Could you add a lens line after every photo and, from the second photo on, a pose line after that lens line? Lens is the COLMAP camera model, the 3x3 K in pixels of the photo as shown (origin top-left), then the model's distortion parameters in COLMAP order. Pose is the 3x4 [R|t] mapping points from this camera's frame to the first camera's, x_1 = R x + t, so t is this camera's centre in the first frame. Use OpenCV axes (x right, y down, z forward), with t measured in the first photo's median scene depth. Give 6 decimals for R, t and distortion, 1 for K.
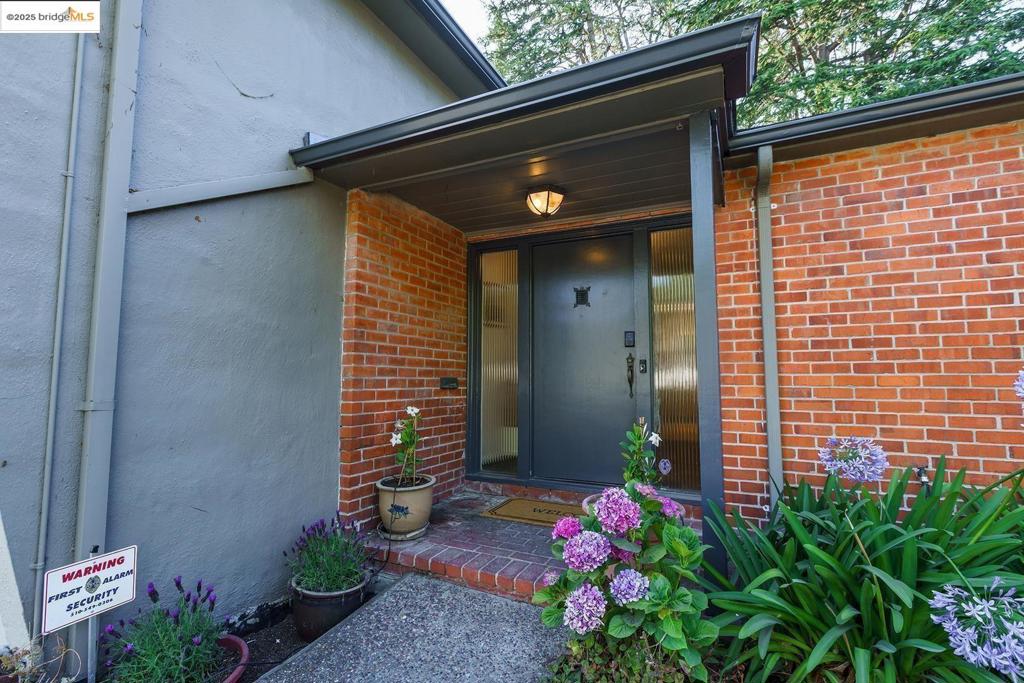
lens RADIAL K [[474.9, 0, 512.7], [0, 474.9, 343.1], [0, 0, 1]] dist [0.002244, 0.000111]
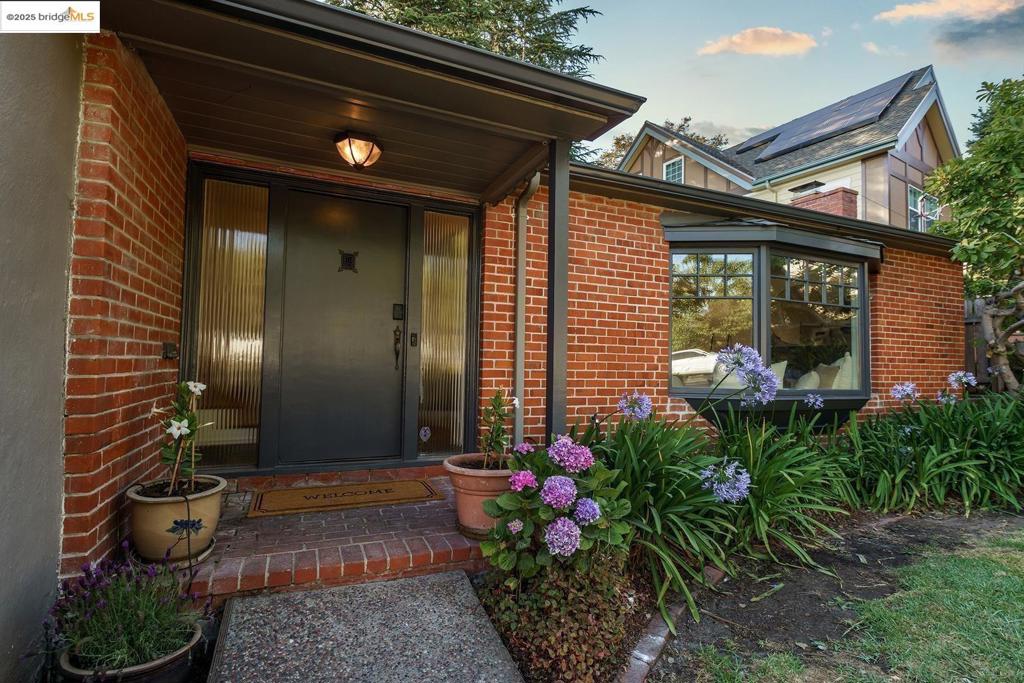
lens RADIAL K [[495.9, 0, 516.0], [0, 495.9, 344.8], [0, 0, 1]] dist [-0.002951, 0.000335]
pose [[0.643485, 0.036651, 0.764580, -0.476999], [-0.078098, 0.996784, 0.017948, 0.027650], [-0.761464, -0.071261, 0.644278, 0.159276]]
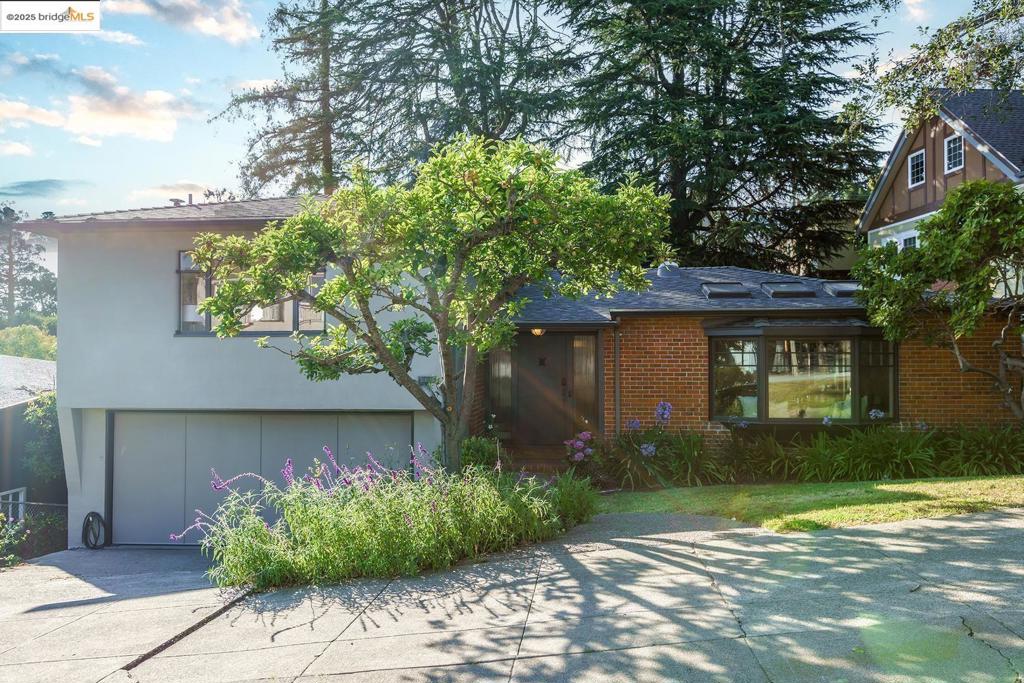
lens RADIAL K [[784.2, 0, 512.7], [0, 784.2, 340.8], [0, 0, 1]] dist [-0.006163, -0.002045]
pose [[0.939666, -0.004528, 0.342063, -1.565824], [-0.020404, 0.997390, 0.069255, -0.564869], [-0.341484, -0.072056, 0.937121, -2.999306]]
